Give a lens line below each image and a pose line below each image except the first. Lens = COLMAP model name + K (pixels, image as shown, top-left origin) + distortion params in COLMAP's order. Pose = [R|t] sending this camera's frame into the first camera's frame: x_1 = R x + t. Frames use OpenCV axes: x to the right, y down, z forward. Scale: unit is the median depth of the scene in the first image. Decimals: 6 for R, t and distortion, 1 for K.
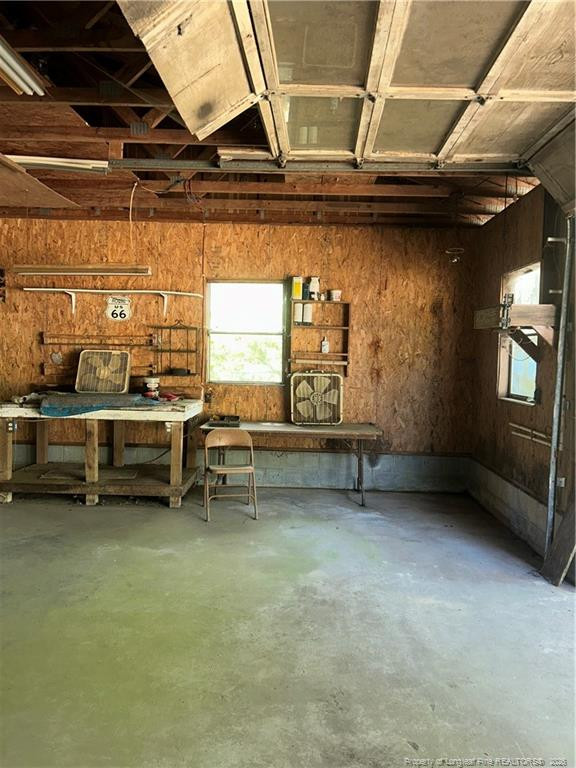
lens RADIAL K [[590.0, 0, 288.0], [0, 590.0, 384.0], [0, 0, 1]] dist [0.027966, 0.000920]
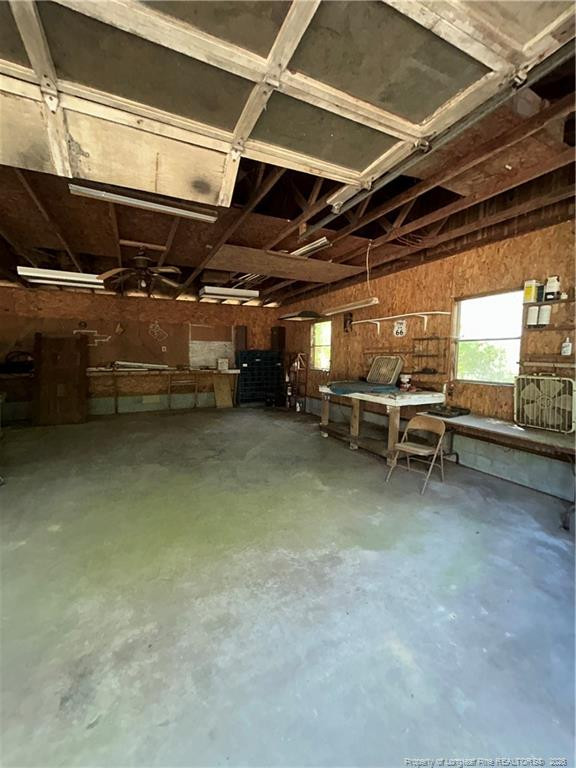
lens RADIAL K [[312.6, 0, 290.3], [0, 312.6, 382.9], [0, 0, 1]] dist [0.005466, 0.000972]
pose [[0.473528, 0.058618, -0.878826, 0.347948], [-0.046418, 0.998057, 0.041560, -0.010224], [0.879555, 0.021114, 0.475329, 0.435548]]
